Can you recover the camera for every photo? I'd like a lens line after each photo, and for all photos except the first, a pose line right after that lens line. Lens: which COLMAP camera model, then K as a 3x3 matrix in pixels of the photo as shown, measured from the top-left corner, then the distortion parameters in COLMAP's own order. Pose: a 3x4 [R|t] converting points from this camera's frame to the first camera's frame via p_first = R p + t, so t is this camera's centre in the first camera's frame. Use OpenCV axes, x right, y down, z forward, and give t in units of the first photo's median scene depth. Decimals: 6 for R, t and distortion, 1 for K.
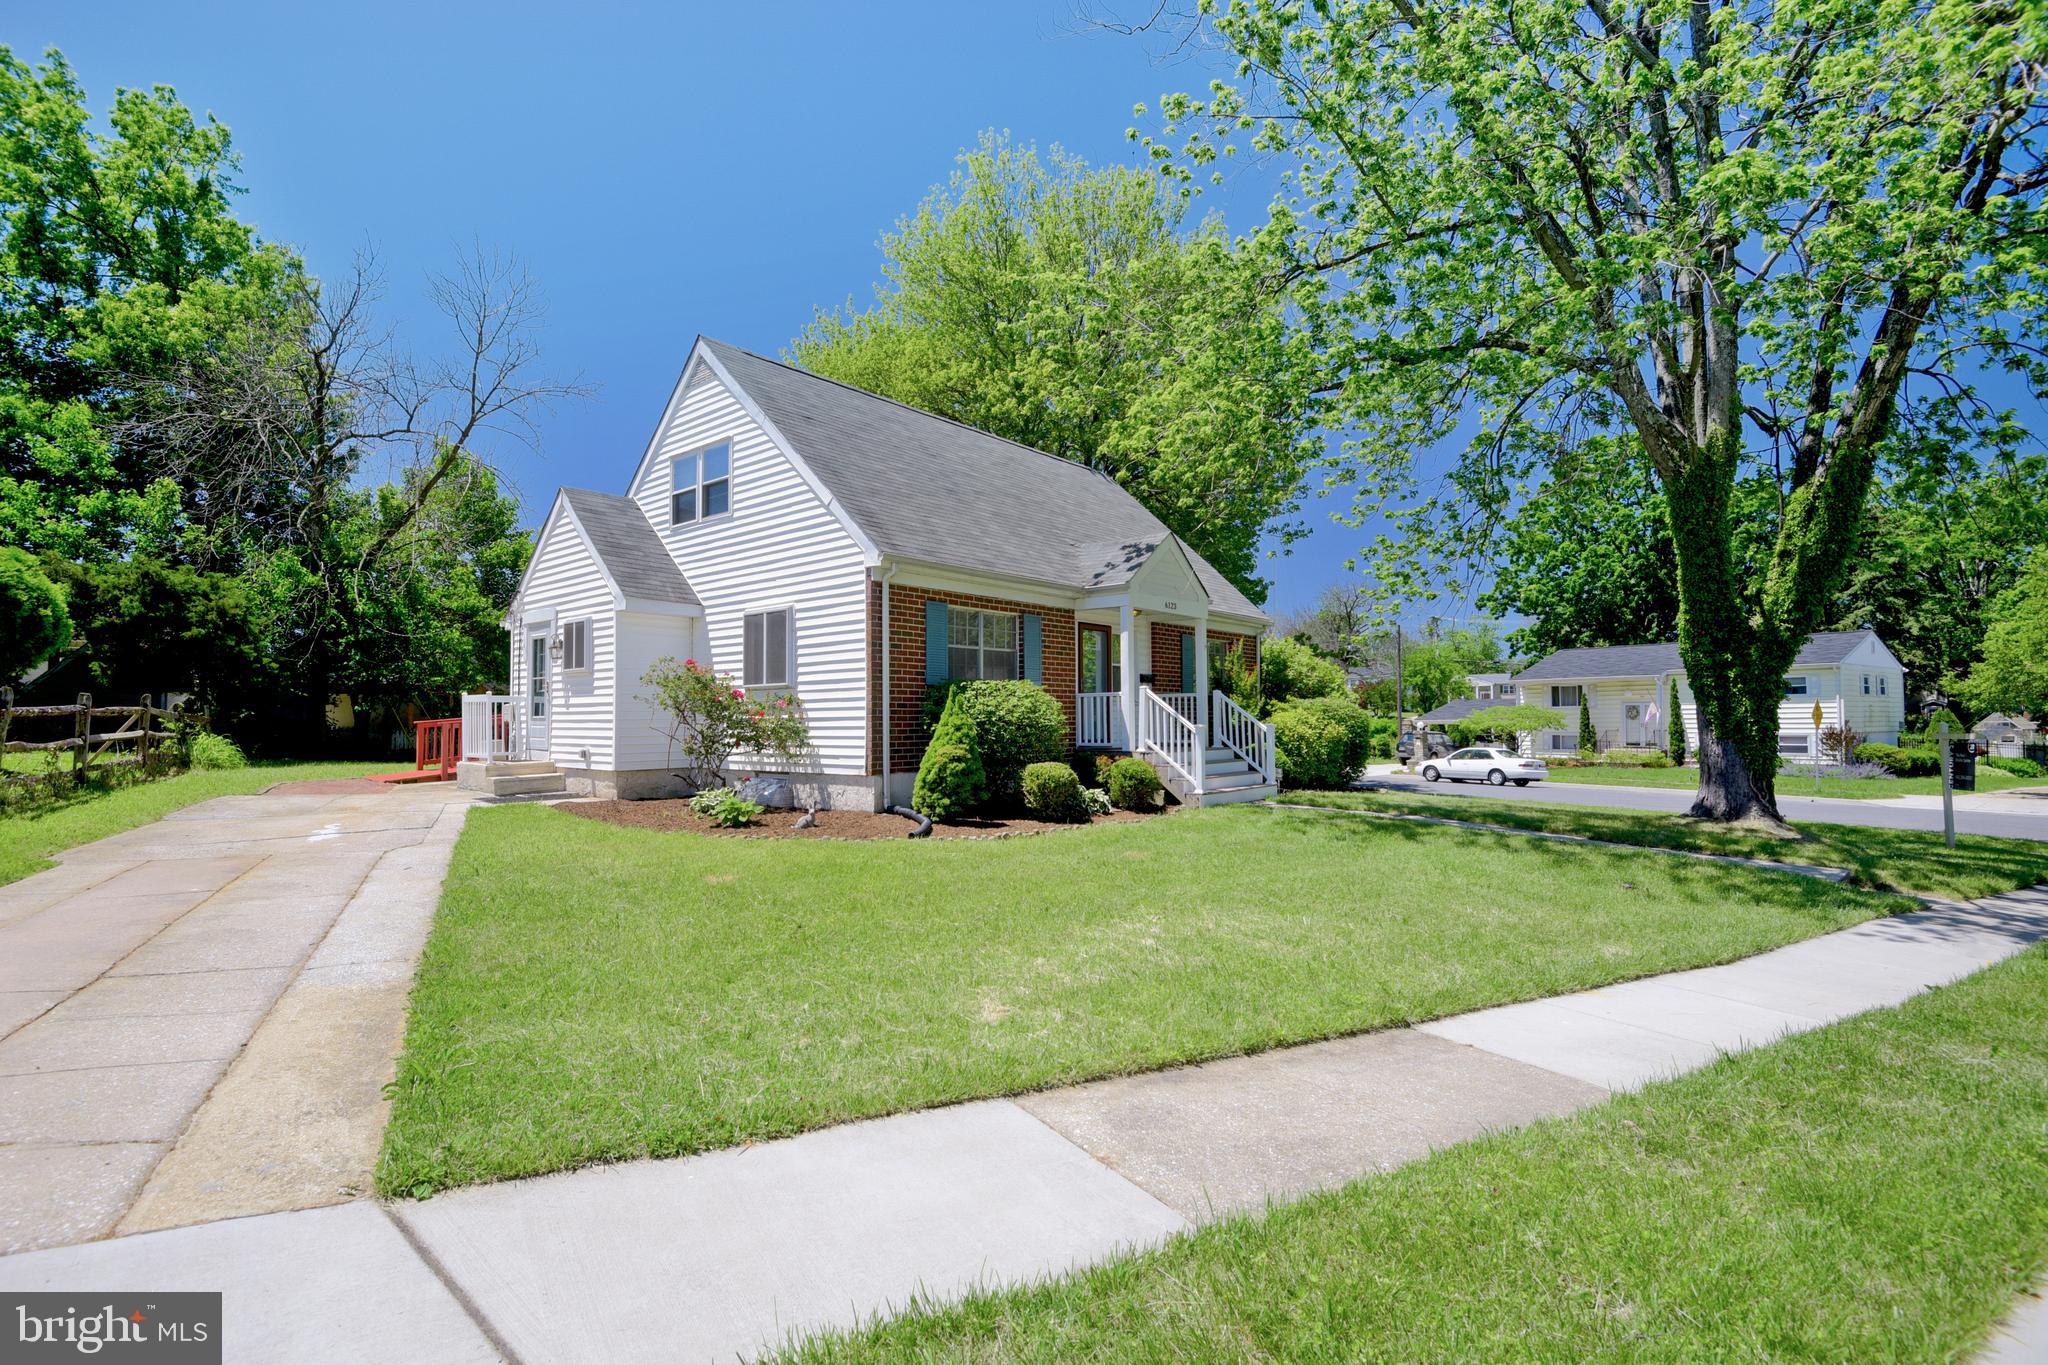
lens RADIAL K [[966.5, 0, 1029.6], [0, 966.5, 679.8], [0, 0, 1]] dist [-0.019722, -0.011827]
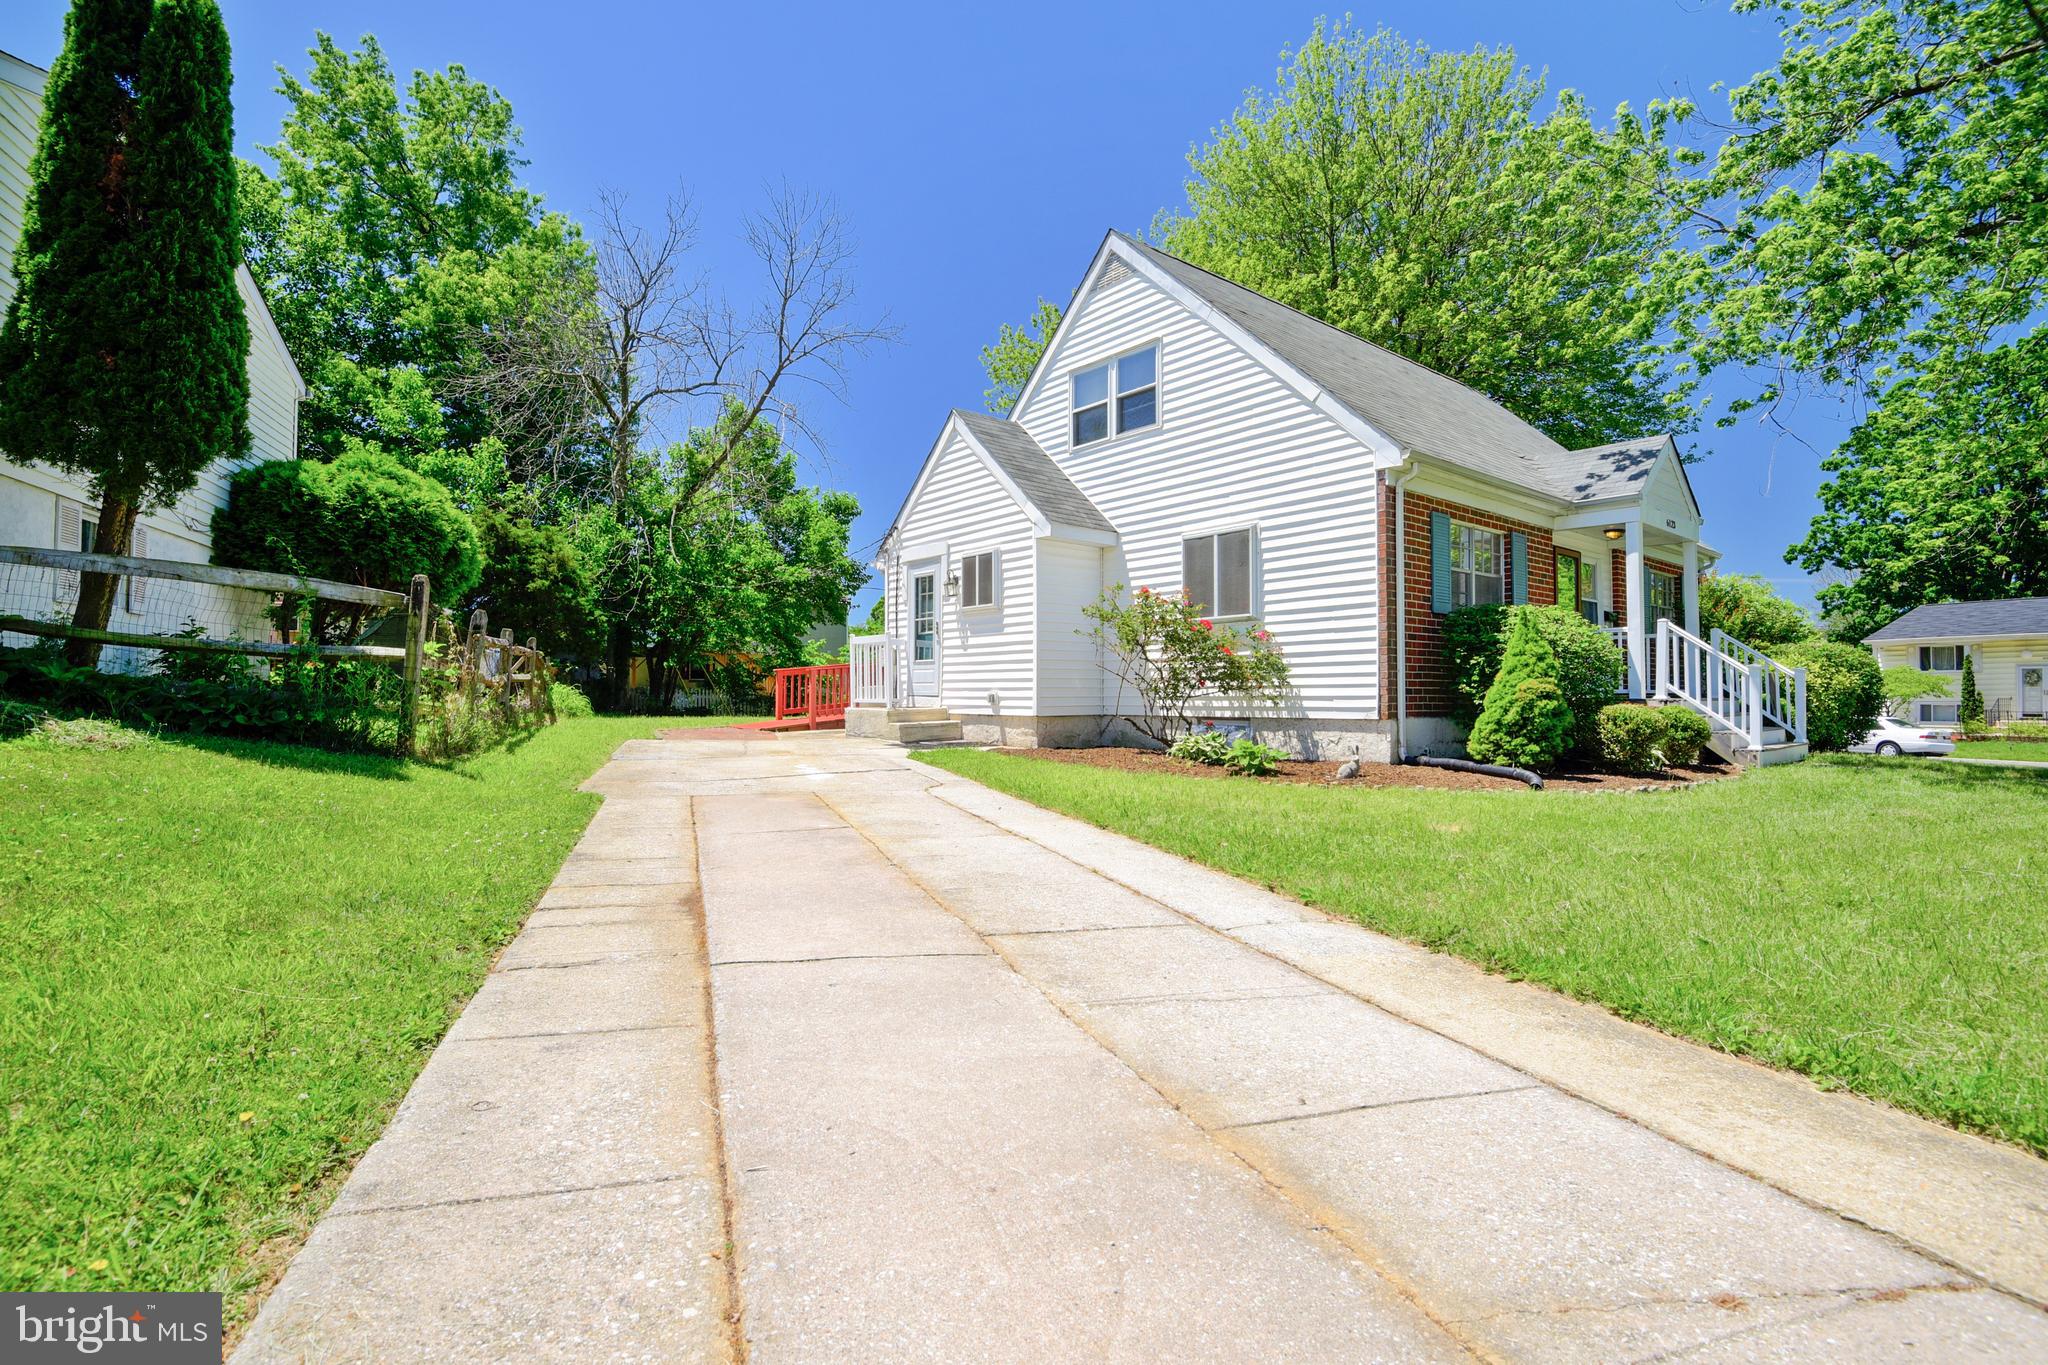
lens RADIAL K [[982.0, 0, 1020.0], [0, 982.0, 659.7], [0, 0, 1]] dist [0.013809, -0.048436]
pose [[0.983896, -0.001524, -0.178738, -0.265217], [0.002538, 0.999982, 0.005446, 0.034659], [0.178726, -0.005812, 0.983882, 0.089416]]
